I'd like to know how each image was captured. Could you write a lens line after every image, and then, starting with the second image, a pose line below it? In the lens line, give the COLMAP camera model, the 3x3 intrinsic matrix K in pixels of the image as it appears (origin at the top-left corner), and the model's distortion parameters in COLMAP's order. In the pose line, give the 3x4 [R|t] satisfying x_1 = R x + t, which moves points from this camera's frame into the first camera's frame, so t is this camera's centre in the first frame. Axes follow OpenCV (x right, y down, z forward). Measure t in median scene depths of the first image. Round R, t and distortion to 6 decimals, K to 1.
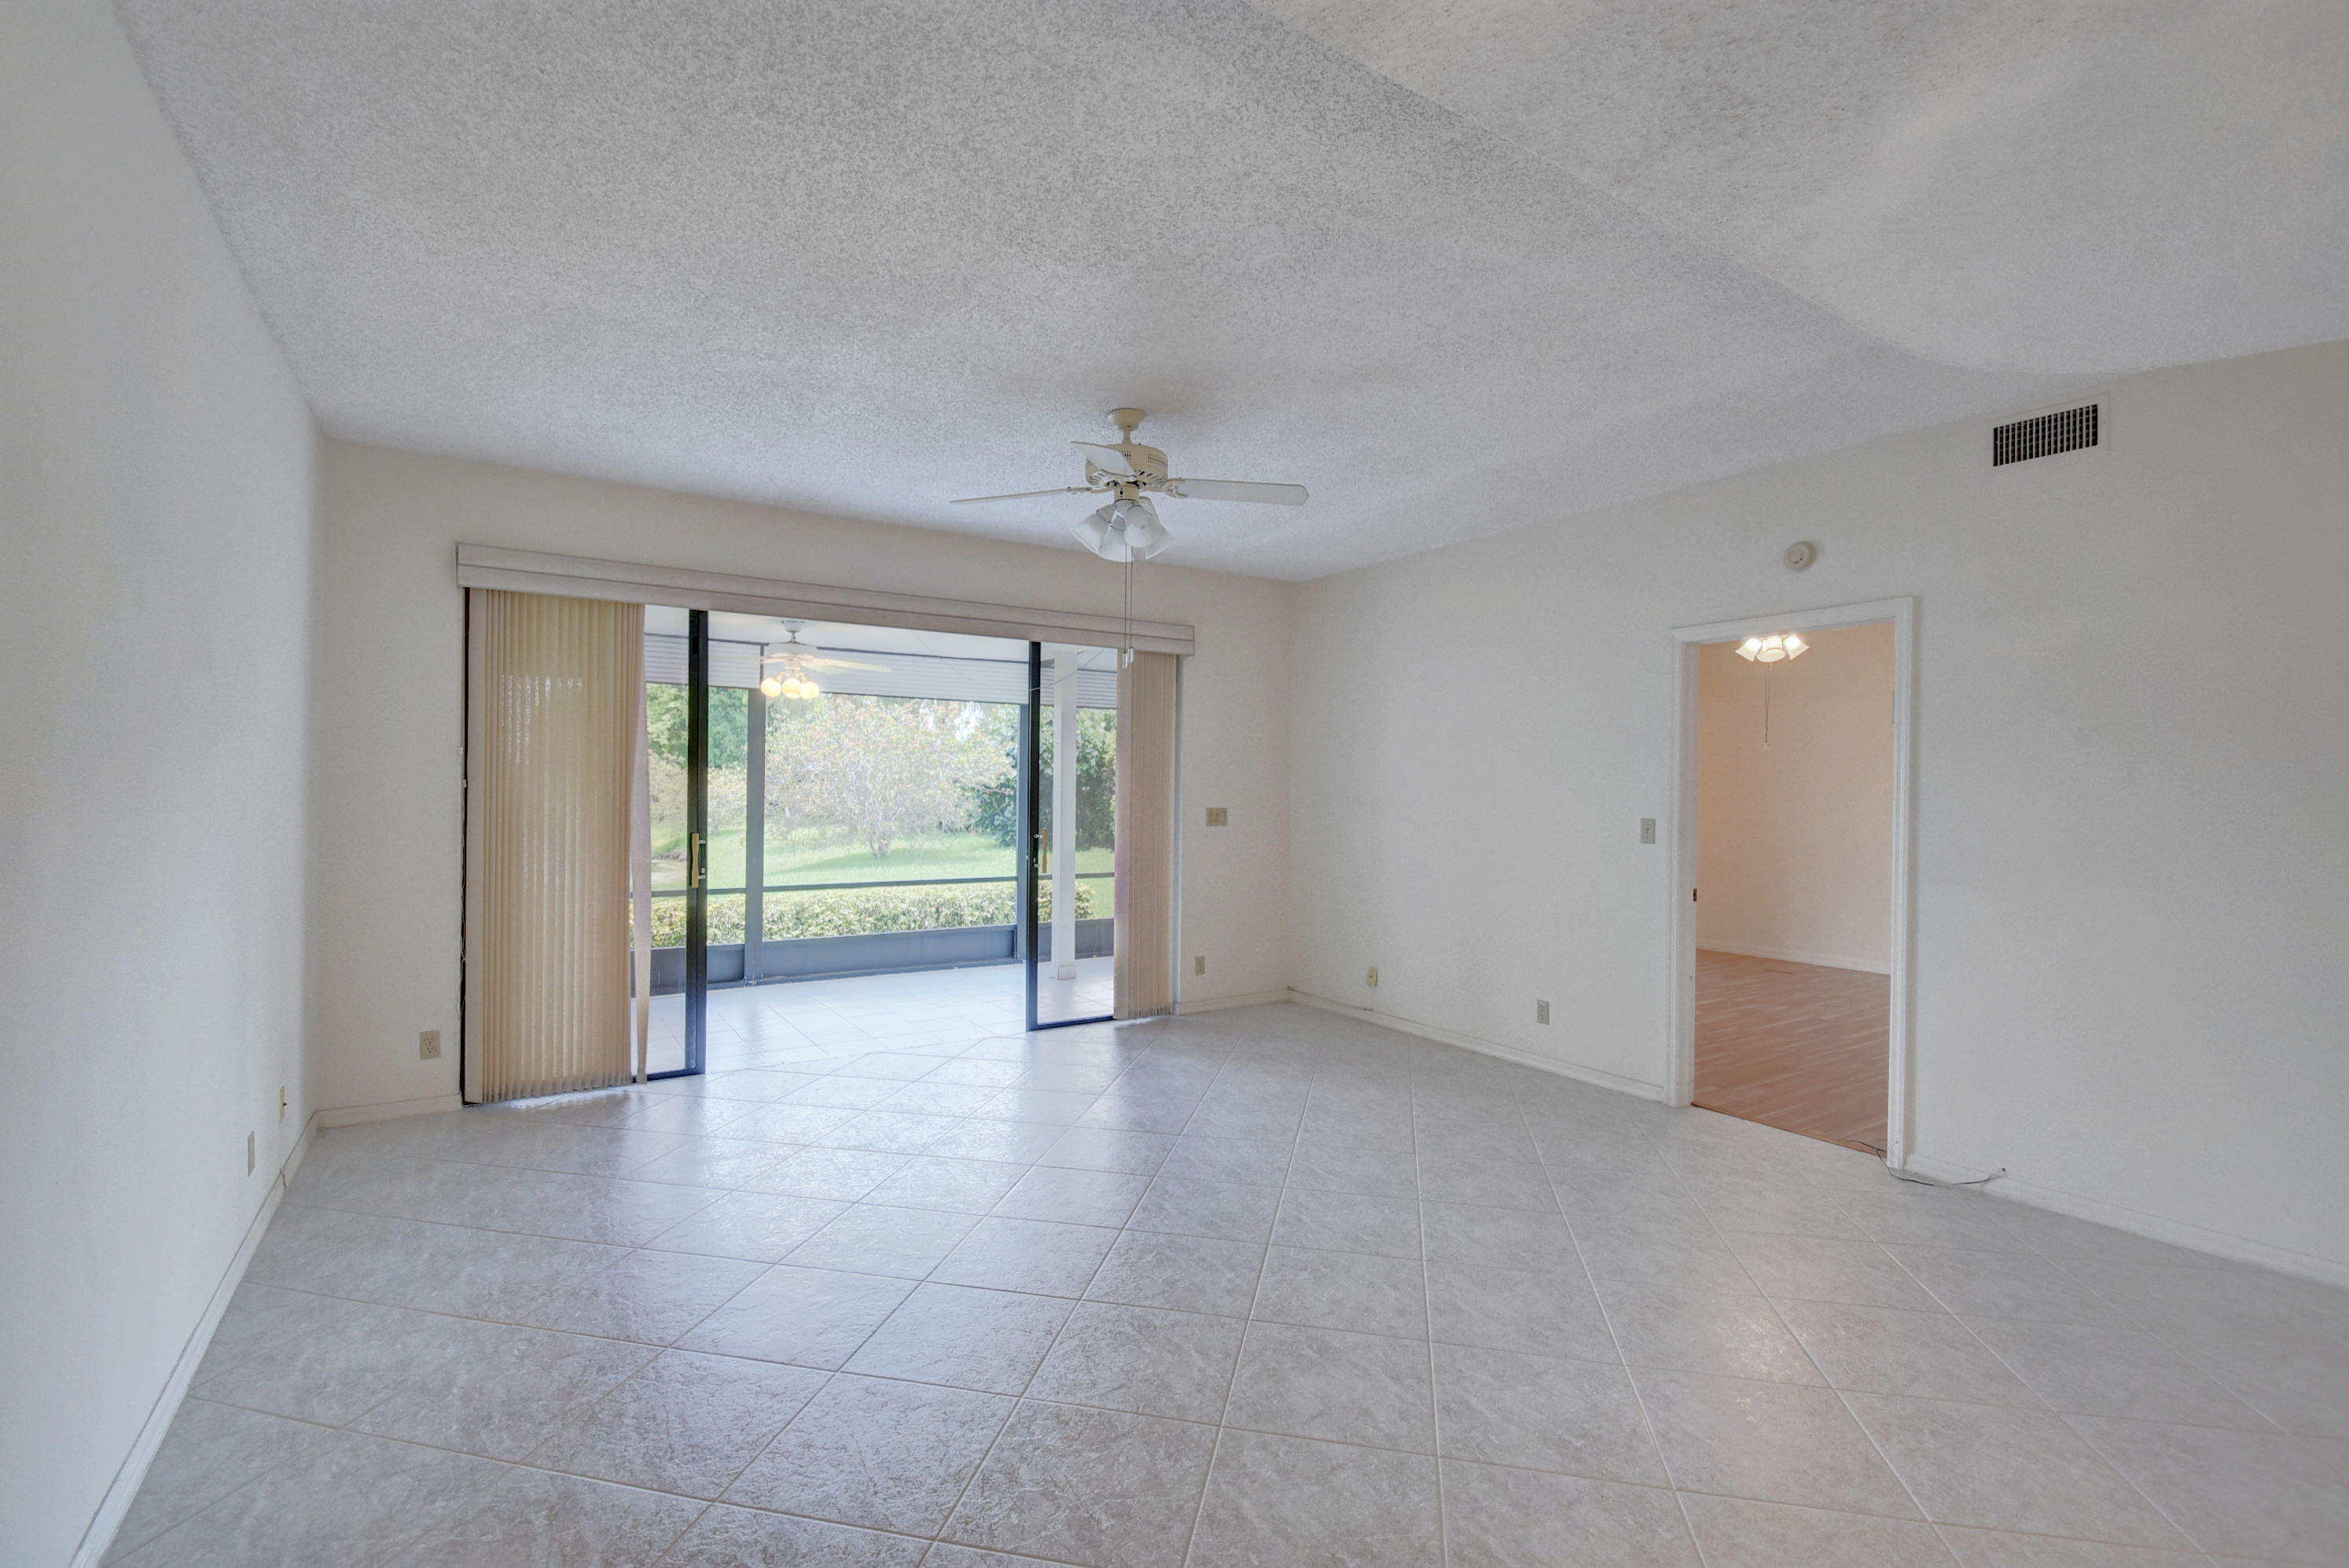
lens RADIAL K [[1063.0, 0, 1137.4], [0, 1063.0, 785.3], [0, 0, 1]] dist [0.004718, 0.000908]
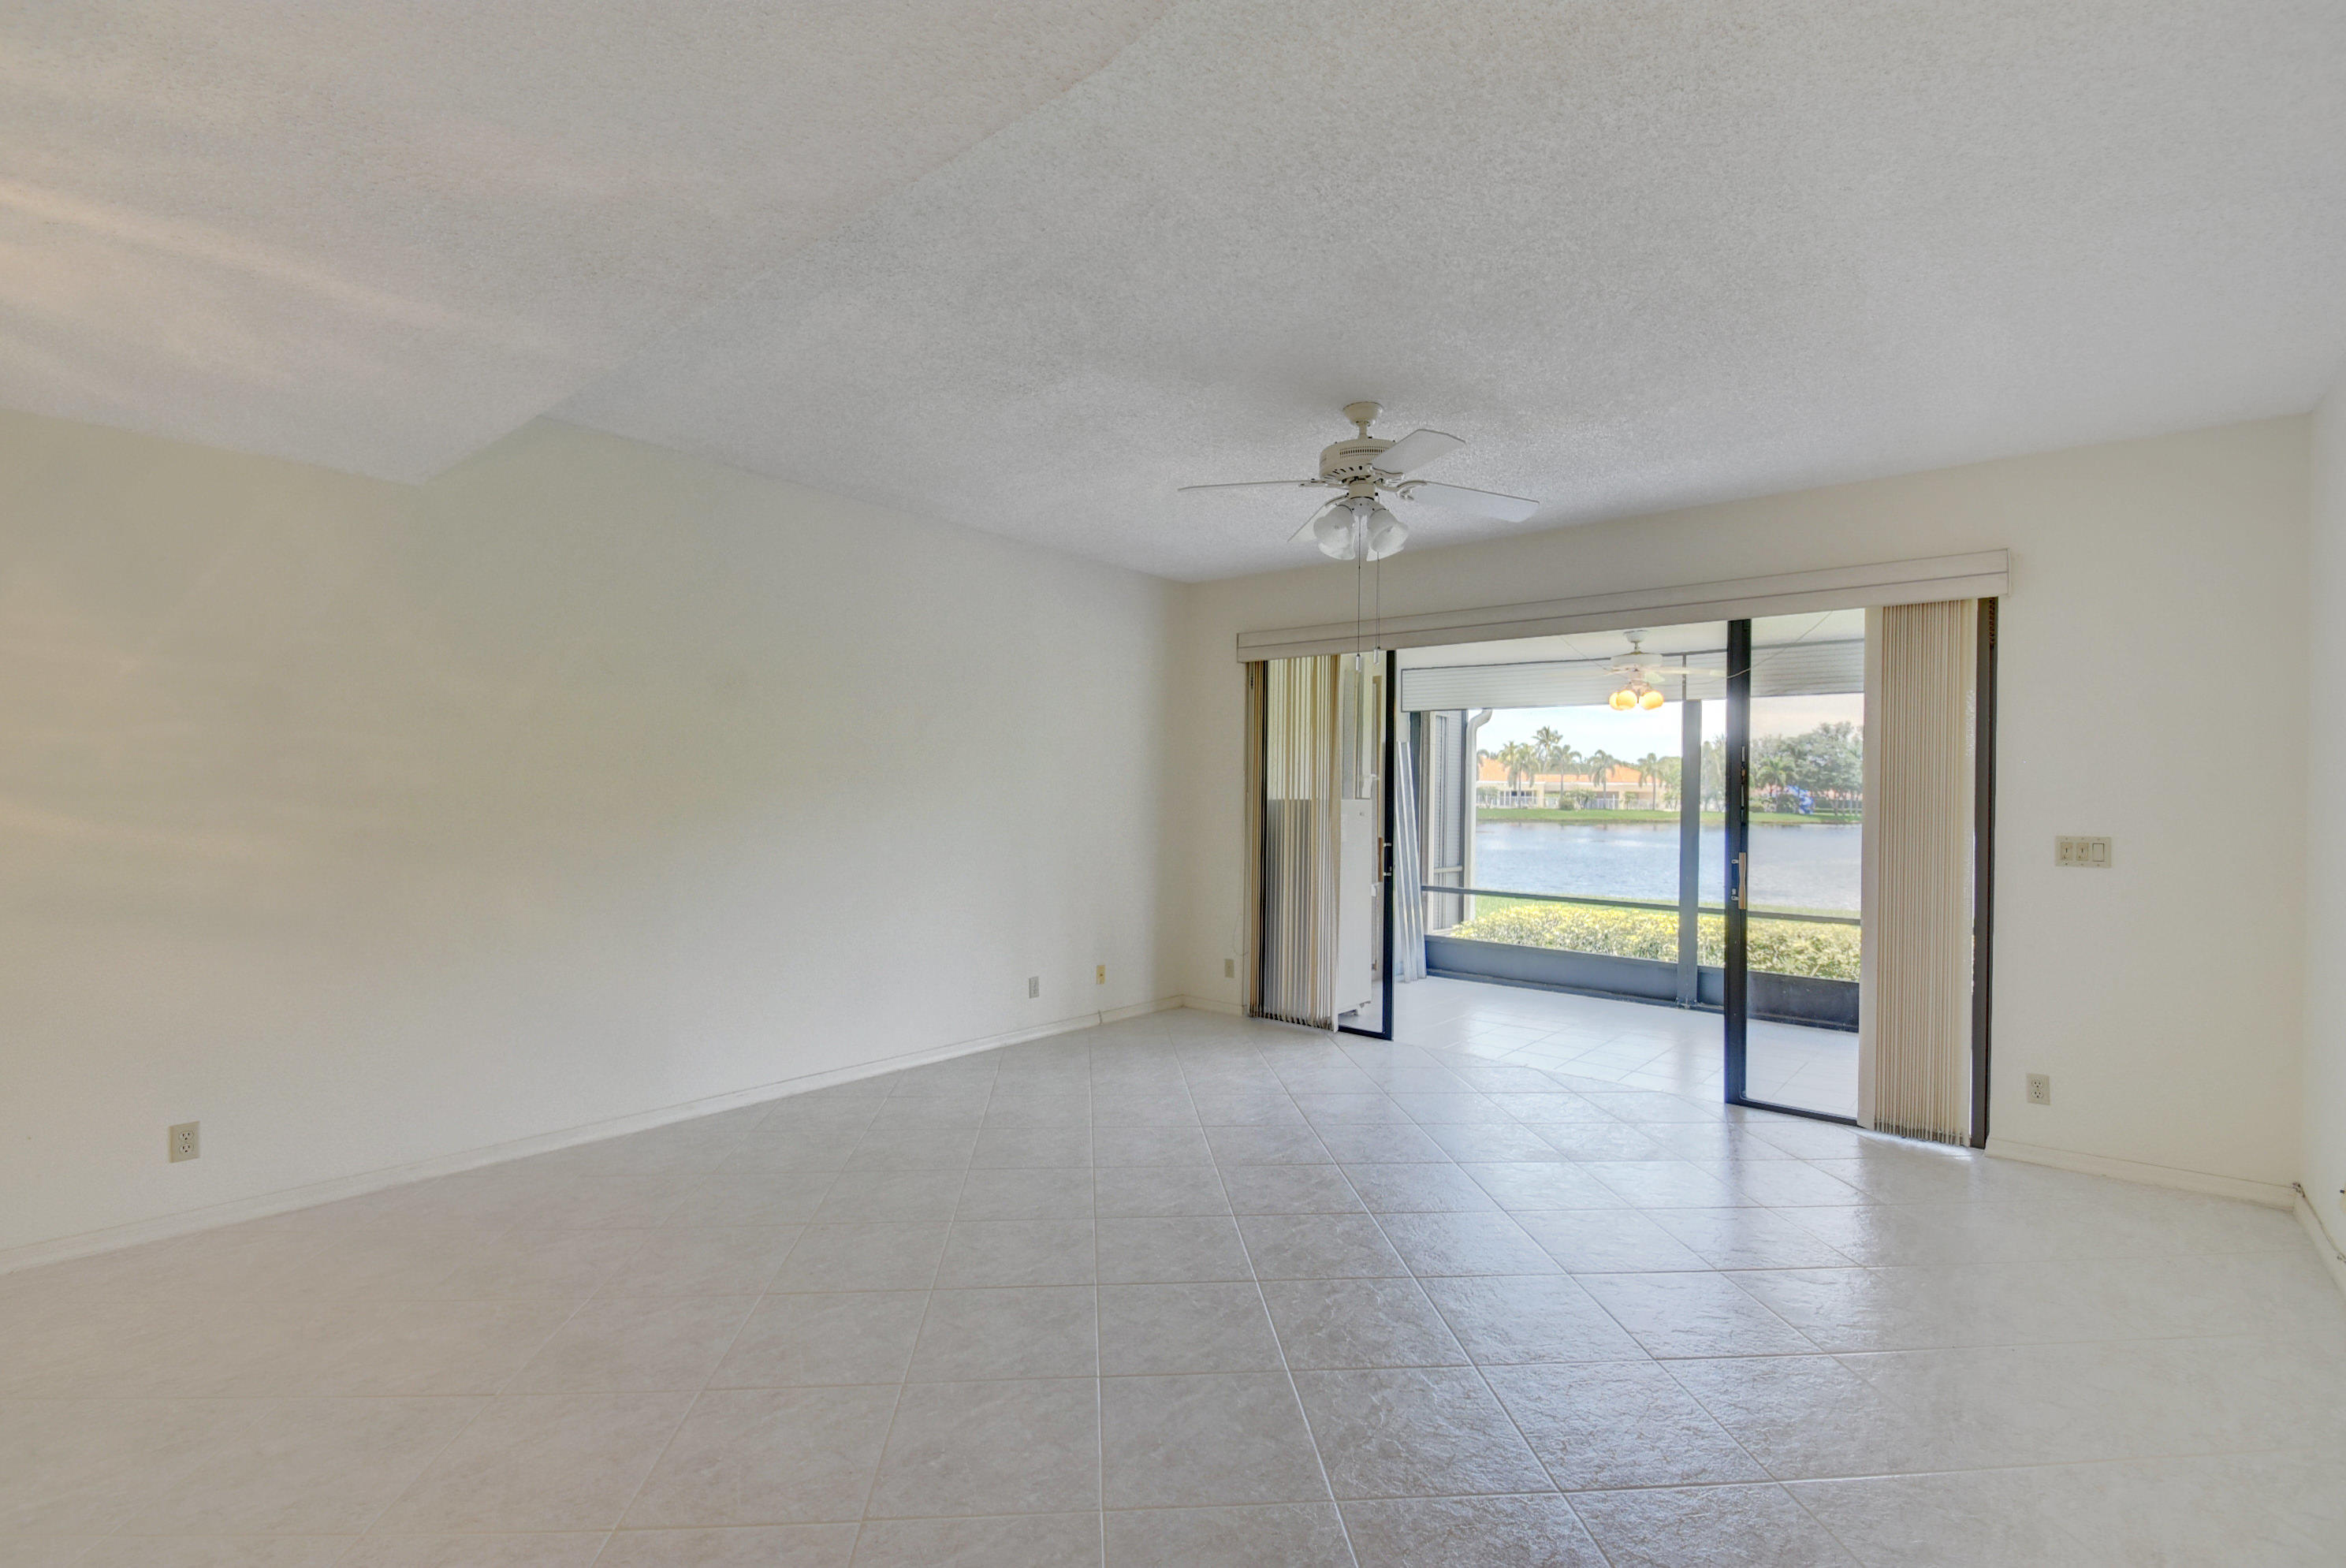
lens RADIAL K [[1042.9, 0, 1152.6], [0, 1042.9, 777.4], [0, 0, 1]] dist [-0.004486, -0.007359]
pose [[0.283693, -0.019570, -0.958715, 0.535658], [-0.010303, 0.999672, -0.023455, 0.007450], [0.958860, 0.016532, 0.283399, 0.353348]]
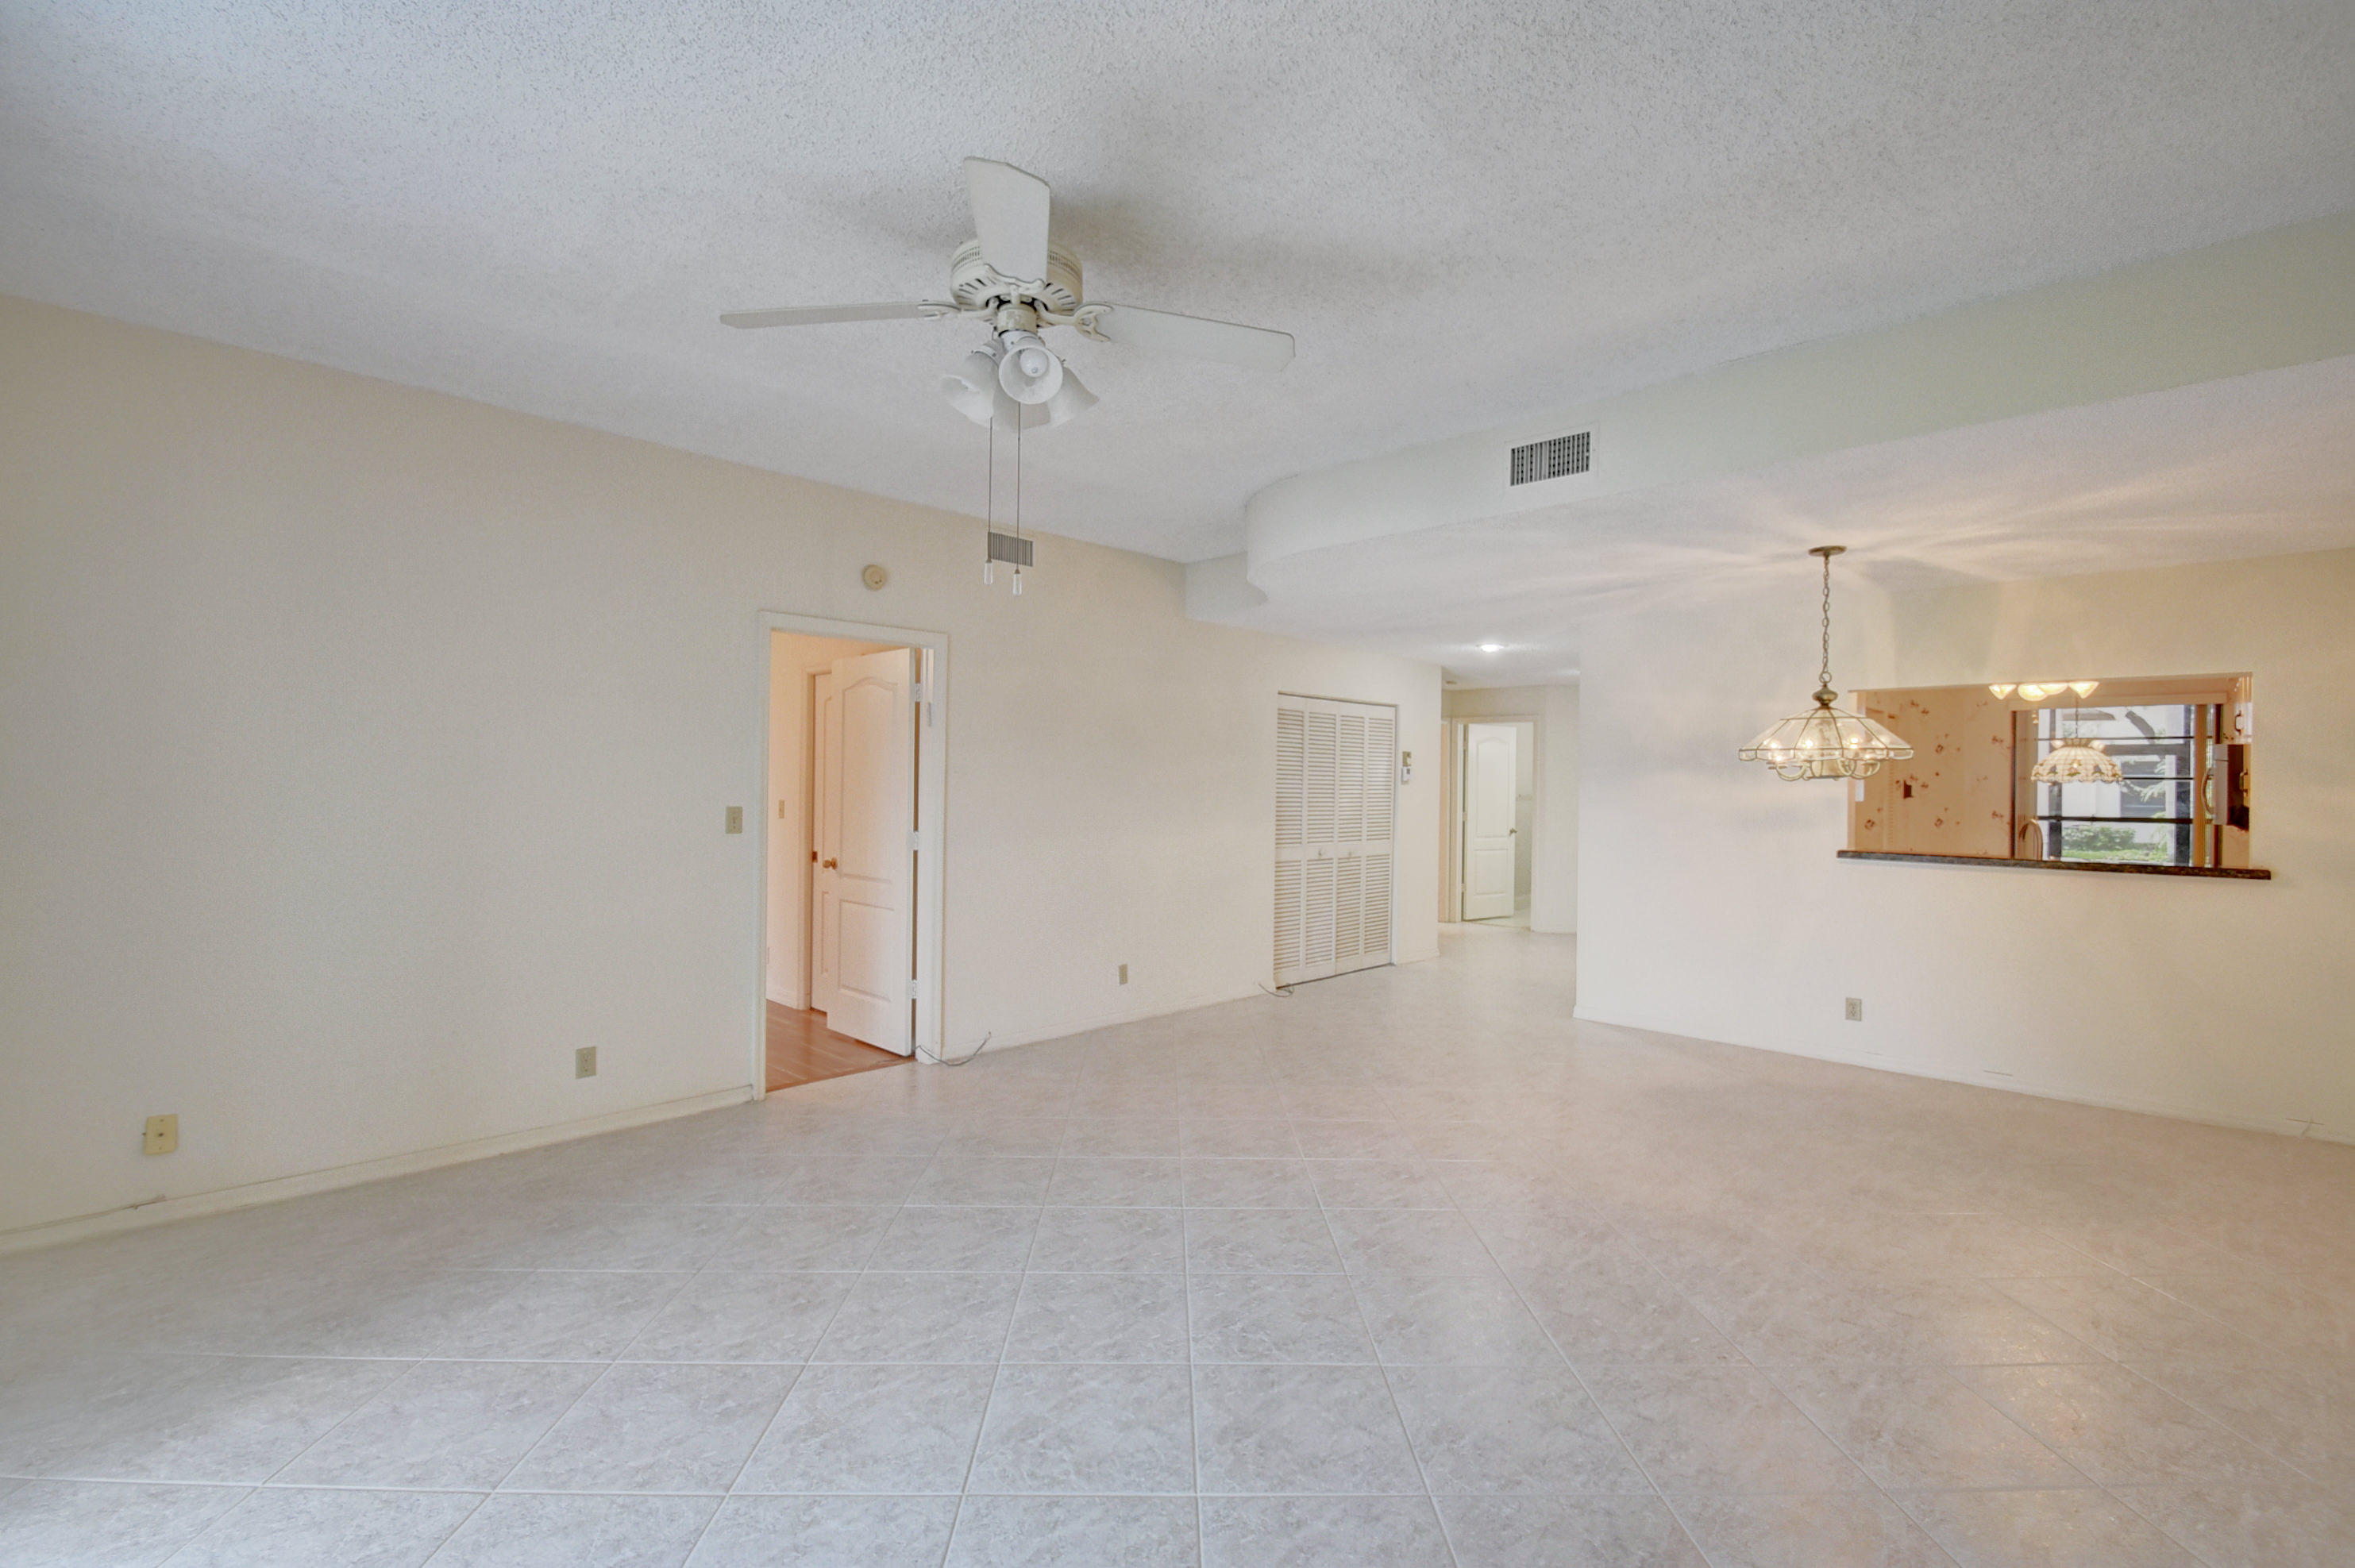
lens RADIAL K [[1065.8, 0, 1154.6], [0, 1065.8, 793.7], [0, 0, 1]] dist [0.004718, 0.000908]
pose [[-0.214564, -0.021696, 0.976469, -0.420452], [-0.012312, 0.999734, 0.019507, -0.004261], [-0.976632, -0.007837, -0.214774, 0.672101]]
